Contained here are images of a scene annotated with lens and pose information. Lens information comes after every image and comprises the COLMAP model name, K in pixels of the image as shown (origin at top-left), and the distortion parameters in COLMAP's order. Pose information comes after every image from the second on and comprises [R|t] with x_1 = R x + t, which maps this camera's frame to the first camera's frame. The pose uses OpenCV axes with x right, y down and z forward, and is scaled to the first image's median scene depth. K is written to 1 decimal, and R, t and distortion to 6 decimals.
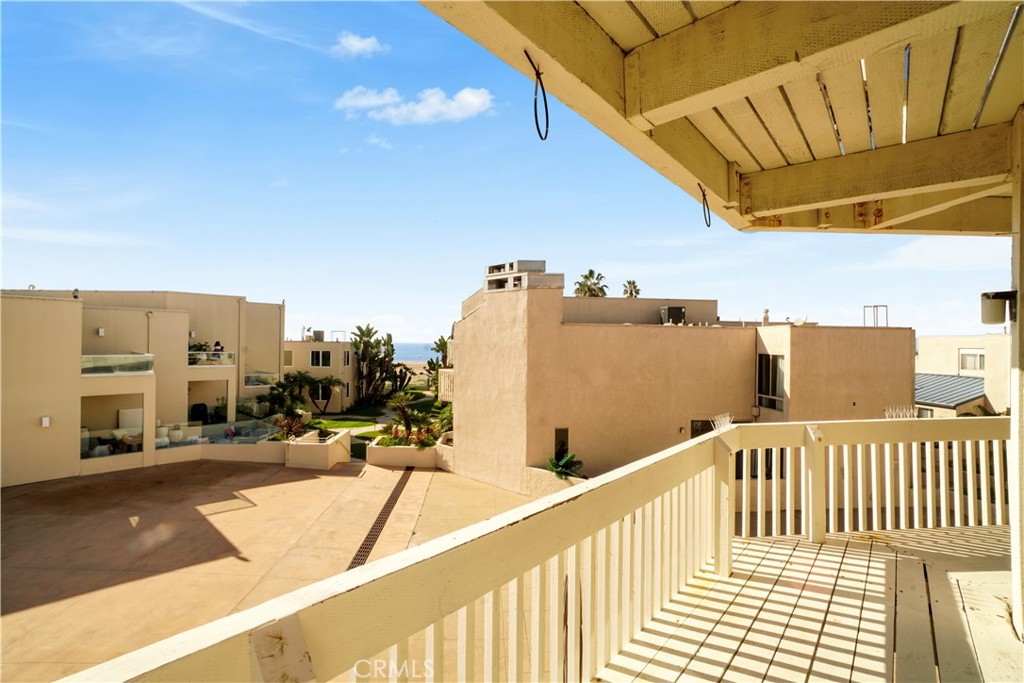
lens RADIAL K [[464.8, 0, 512.0], [0, 464.8, 341.5], [0, 0, 1]] dist [-0.064720, 0.024187]
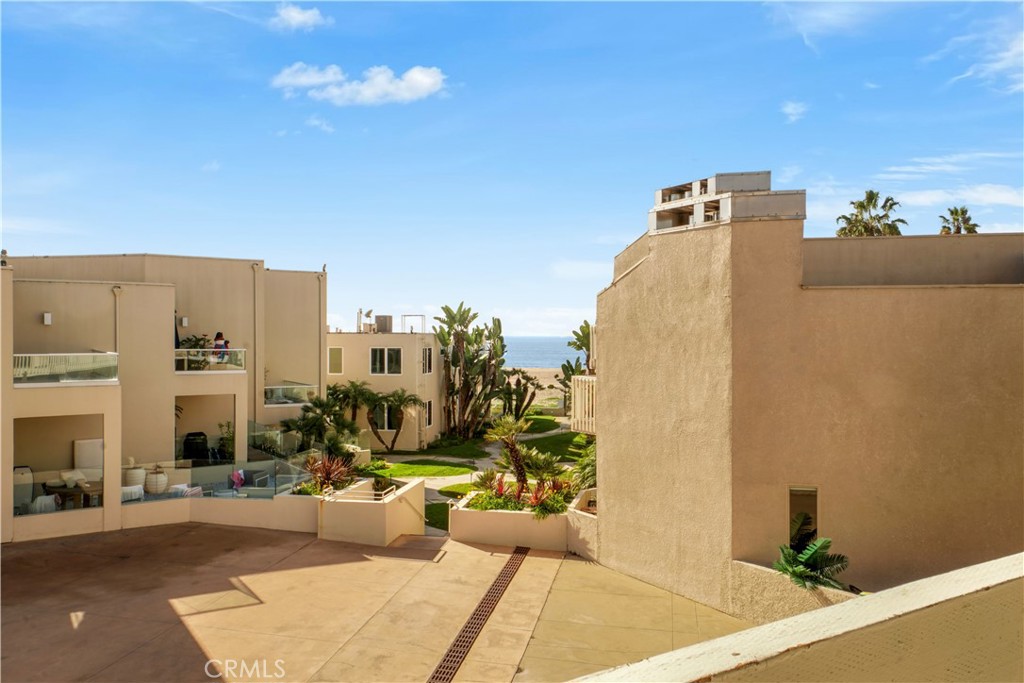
lens RADIAL K [[778.8, 0, 526.1], [0, 778.8, 348.0], [0, 0, 1]] dist [0.040960, -0.002507]
pose [[0.967820, -0.008036, -0.251516, 0.027284], [0.010849, 0.999893, 0.009800, 0.015962], [0.251410, -0.012213, 0.967804, 0.071461]]
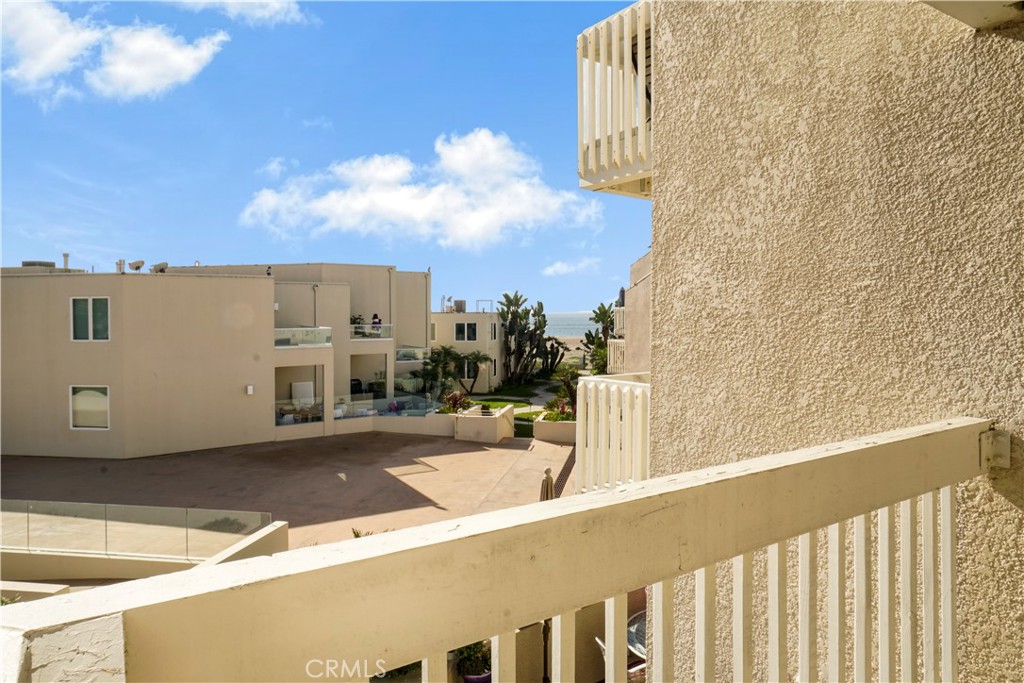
lens RADIAL K [[750.8, 0, 512.0], [0, 750.8, 341.5], [0, 0, 1]] dist [-0.002439, -0.000415]
pose [[0.974459, -0.008760, -0.224394, -0.007527], [0.017895, 0.999090, 0.038711, 0.001982], [0.223851, -0.041738, 0.973729, -0.510780]]
